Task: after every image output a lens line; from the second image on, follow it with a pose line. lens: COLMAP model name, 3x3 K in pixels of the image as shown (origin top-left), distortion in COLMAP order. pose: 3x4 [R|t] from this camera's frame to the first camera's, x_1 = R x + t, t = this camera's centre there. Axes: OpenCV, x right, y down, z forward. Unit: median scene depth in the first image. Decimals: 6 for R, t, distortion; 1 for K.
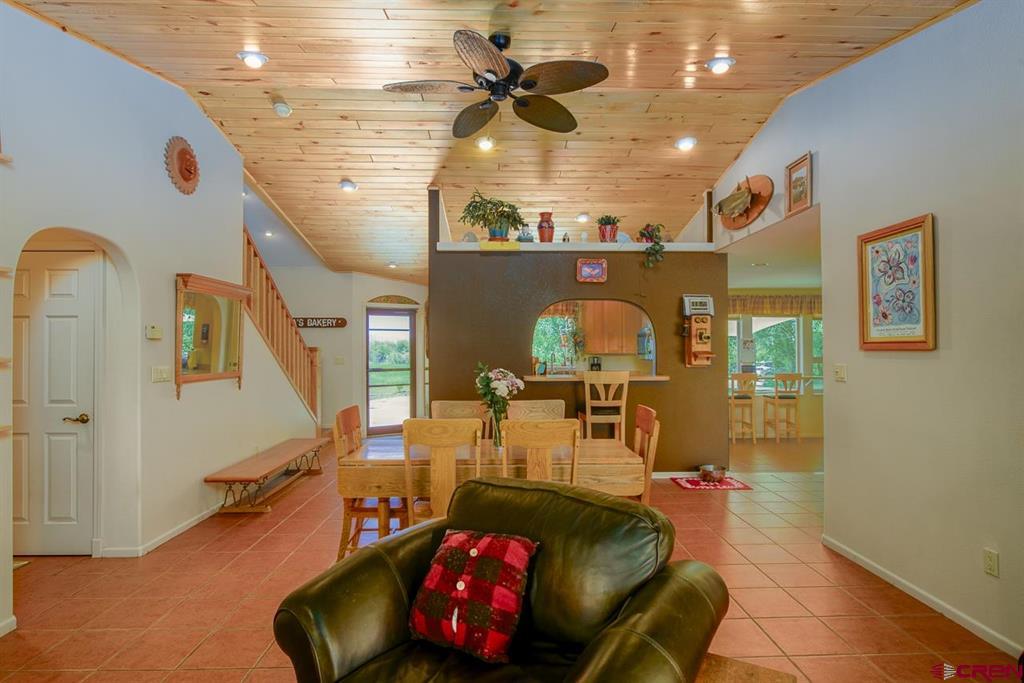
lens RADIAL K [[530.4, 0, 515.9], [0, 530.4, 343.2], [0, 0, 1]] dist [-0.001390, -0.000210]
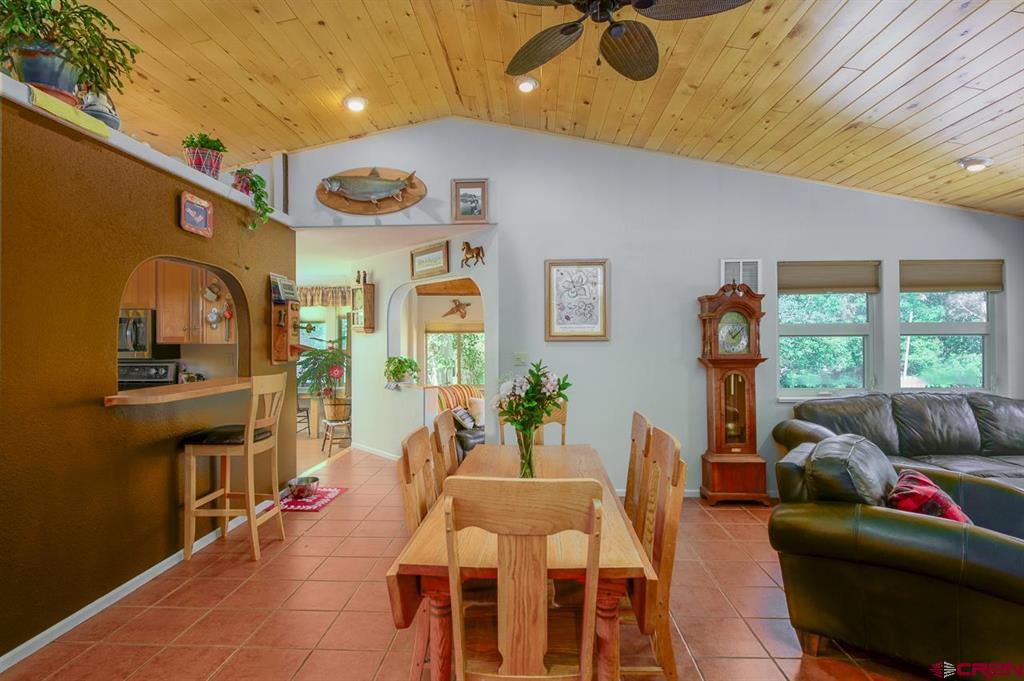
lens RADIAL K [[530.4, 0, 517.7], [0, 530.4, 339.0], [0, 0, 1]] dist [-0.001390, -0.000210]
pose [[0.077499, 0.006154, 0.996973, -0.618260], [-0.007635, 0.999955, -0.005578, 0.012757], [-0.996963, -0.007179, 0.077543, 0.793337]]
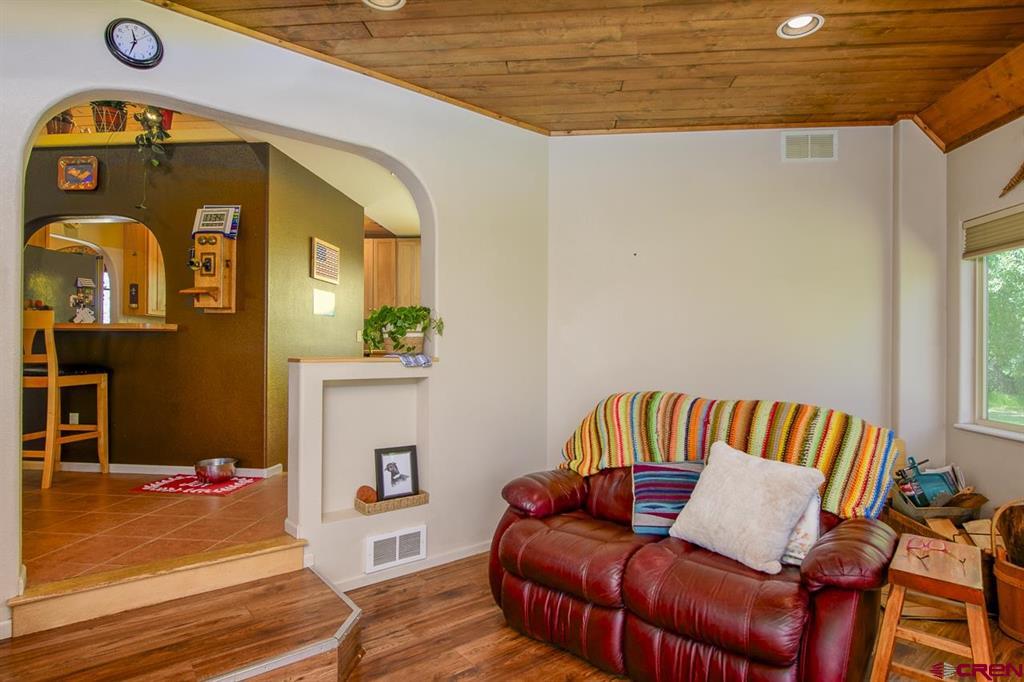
lens RADIAL K [[708.1, 0, 512.7], [0, 708.1, 332.9], [0, 0, 1]] dist [-0.014414, -0.003611]
pose [[0.981586, 0.009030, -0.190809, 1.212363], [-0.004655, 0.999716, 0.023361, 0.067187], [0.190966, -0.022043, 0.981349, 0.276320]]
